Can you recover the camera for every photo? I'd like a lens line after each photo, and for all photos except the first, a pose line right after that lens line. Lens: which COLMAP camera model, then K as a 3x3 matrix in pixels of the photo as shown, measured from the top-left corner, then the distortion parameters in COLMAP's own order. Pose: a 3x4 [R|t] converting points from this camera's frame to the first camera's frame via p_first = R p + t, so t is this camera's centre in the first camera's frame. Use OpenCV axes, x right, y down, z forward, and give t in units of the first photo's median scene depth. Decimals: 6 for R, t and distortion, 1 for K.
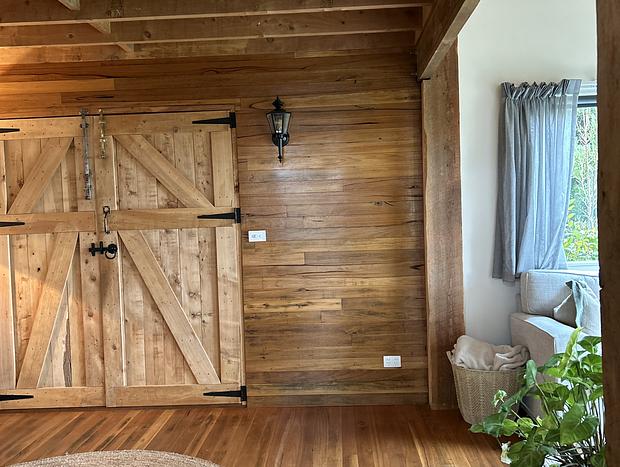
lens RADIAL K [[620.4, 0, 310.0], [0, 620.4, 233.5], [0, 0, 1]] dist [0.125793, -0.238974]
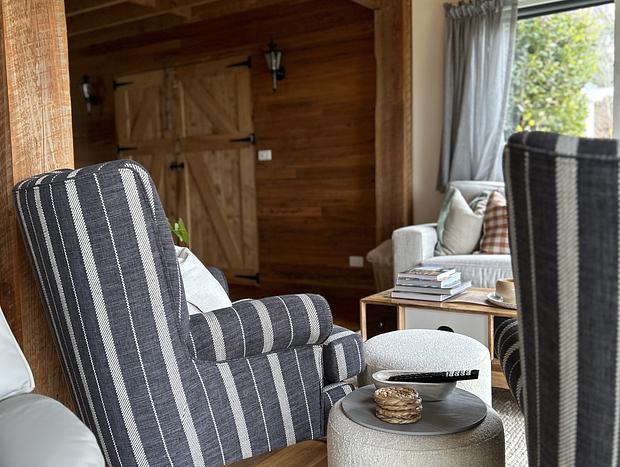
lens RADIAL K [[620.4, 0, 310.0], [0, 620.4, 233.5], [0, 0, 1]] dist [0.125793, -0.238974]
pose [[0.858489, 0.054123, -0.509968, 0.641551], [-0.019194, 0.997110, 0.073511, 0.067615], [0.512472, -0.053320, 0.857047, -0.040442]]
